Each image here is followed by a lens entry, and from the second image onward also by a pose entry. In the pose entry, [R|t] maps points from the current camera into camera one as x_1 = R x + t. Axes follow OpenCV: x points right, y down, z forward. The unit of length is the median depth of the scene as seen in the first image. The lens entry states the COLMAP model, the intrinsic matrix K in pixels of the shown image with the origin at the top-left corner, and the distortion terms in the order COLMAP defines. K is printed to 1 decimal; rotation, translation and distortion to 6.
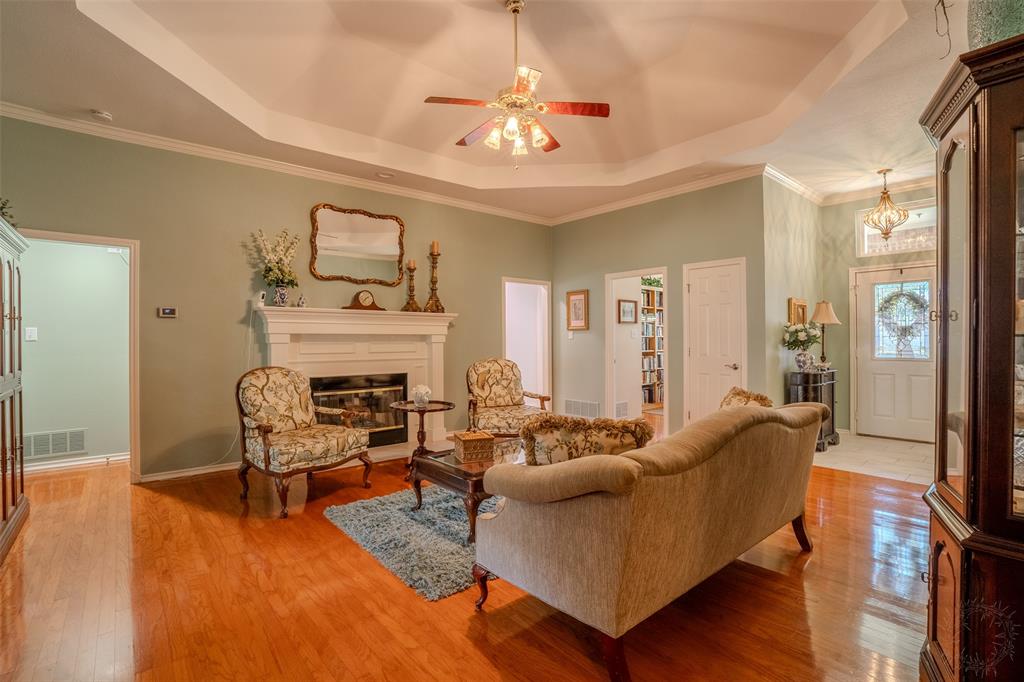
lens RADIAL K [[479.1, 0, 514.5], [0, 479.1, 336.6], [0, 0, 1]] dist [-0.073395, 0.028587]
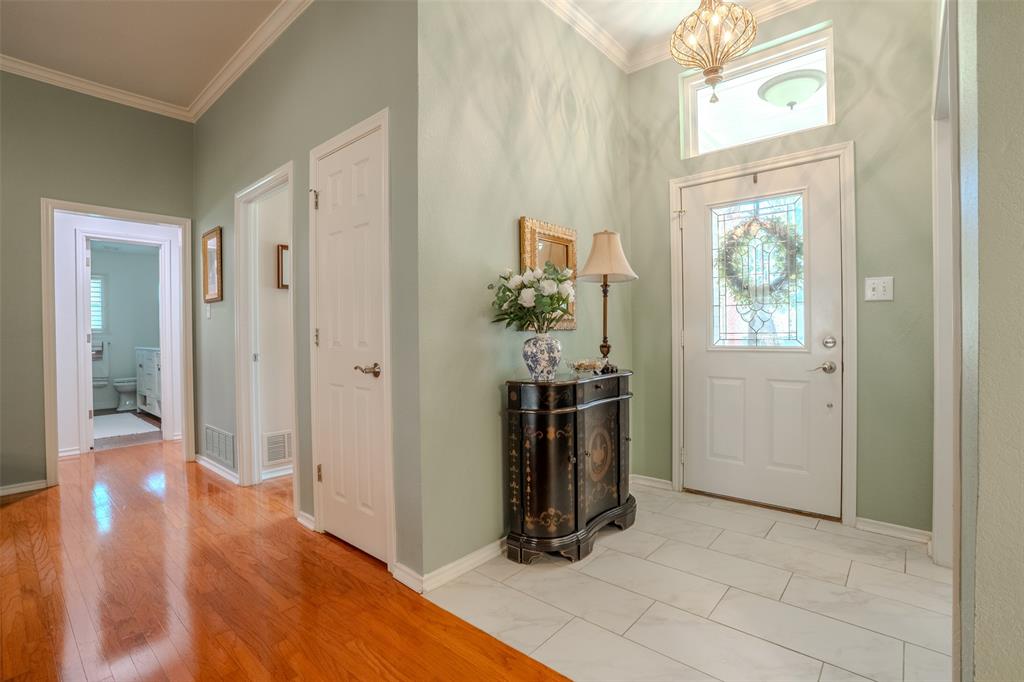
lens RADIAL K [[477.0, 0, 511.5], [0, 477.0, 340.5], [0, 0, 1]] dist [-0.081092, 0.027940]
pose [[0.988765, -0.008678, 0.149223, 0.488307], [0.005598, 0.999763, 0.021047, 0.026539], [-0.149370, -0.019975, 0.988580, 0.521551]]
